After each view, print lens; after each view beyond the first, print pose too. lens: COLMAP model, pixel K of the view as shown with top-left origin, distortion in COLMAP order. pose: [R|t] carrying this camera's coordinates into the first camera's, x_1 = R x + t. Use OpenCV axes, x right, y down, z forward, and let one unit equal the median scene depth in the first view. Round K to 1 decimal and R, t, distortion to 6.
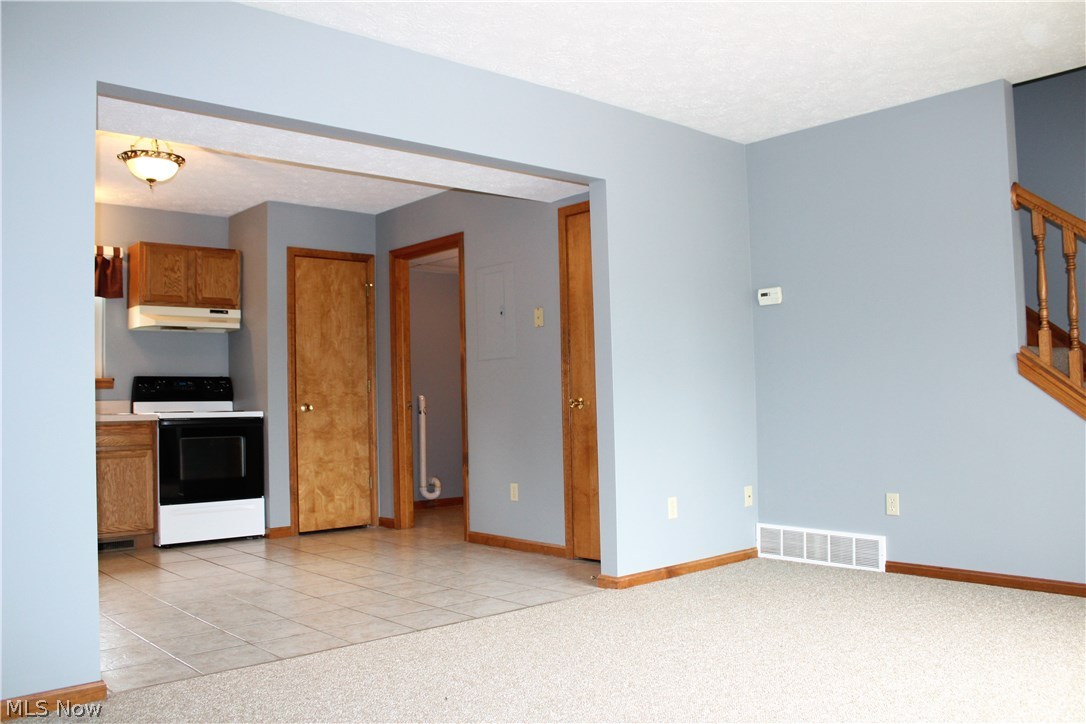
lens RADIAL K [[894.2, 0, 543.0], [0, 894.2, 362.0], [0, 0, 1]] dist [-0.171647, 0.129689]
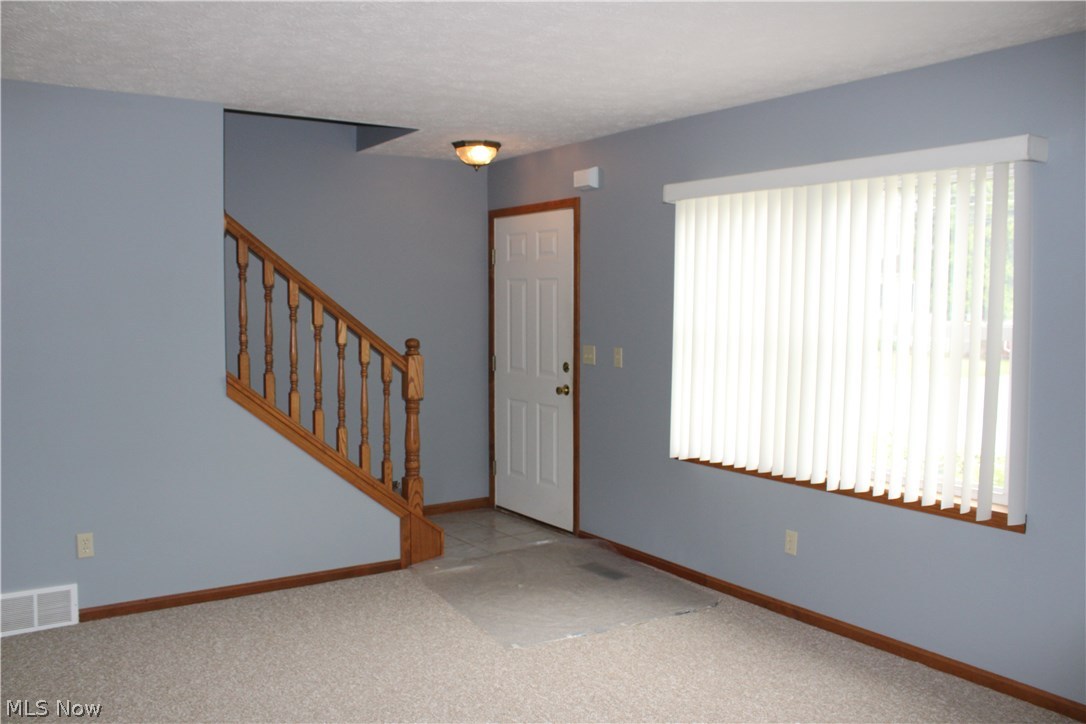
lens RADIAL K [[894.2, 0, 543.0], [0, 894.2, 362.0], [0, 0, 1]] dist [-0.171647, 0.129689]
pose [[0.128714, -0.046145, 0.990608, -0.393744], [-0.054142, 0.997100, 0.053482, -0.094719], [-0.990203, -0.060518, 0.125842, 0.440666]]
